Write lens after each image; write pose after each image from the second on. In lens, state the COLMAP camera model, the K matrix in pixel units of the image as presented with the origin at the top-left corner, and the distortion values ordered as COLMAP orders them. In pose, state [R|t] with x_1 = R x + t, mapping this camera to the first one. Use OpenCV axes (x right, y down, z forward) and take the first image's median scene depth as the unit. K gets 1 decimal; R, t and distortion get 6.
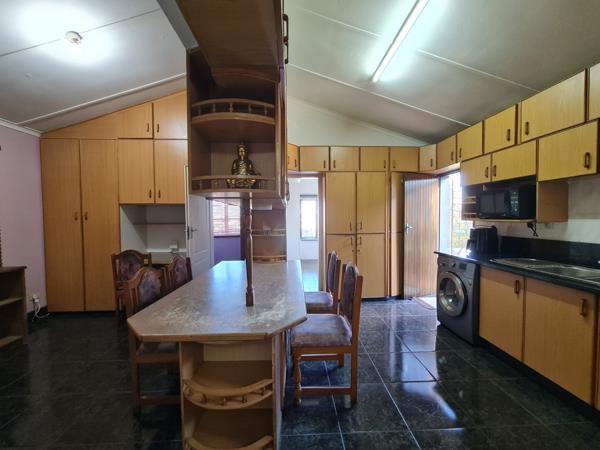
lens RADIAL K [[244.8, 0, 299.4], [0, 244.8, 225.5], [0, 0, 1]] dist [-0.000374, 0.000477]
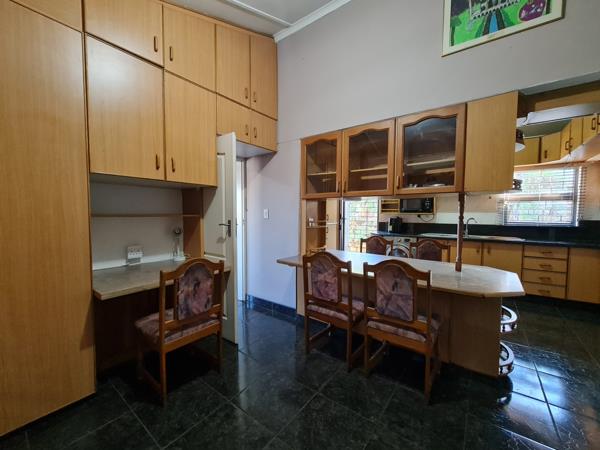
lens RADIAL K [[244.8, 0, 299.4], [0, 244.8, 225.5], [0, 0, 1]] dist [-0.000374, 0.000477]
pose [[0.631213, -0.026777, 0.775147, -0.868377], [0.018029, 0.999640, 0.019851, 0.012695], [-0.775400, 0.001445, 0.631469, 0.391459]]
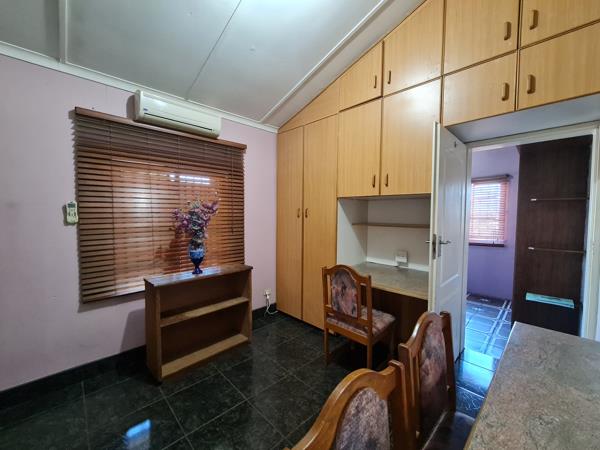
lens RADIAL K [[244.8, 0, 299.4], [0, 244.8, 225.5], [0, 0, 1]] dist [-0.000374, 0.000477]
pose [[0.671967, 0.049731, -0.738909, -0.248849], [-0.035997, 0.998757, 0.034484, -0.024679], [0.739705, 0.003427, 0.672922, 0.403718]]
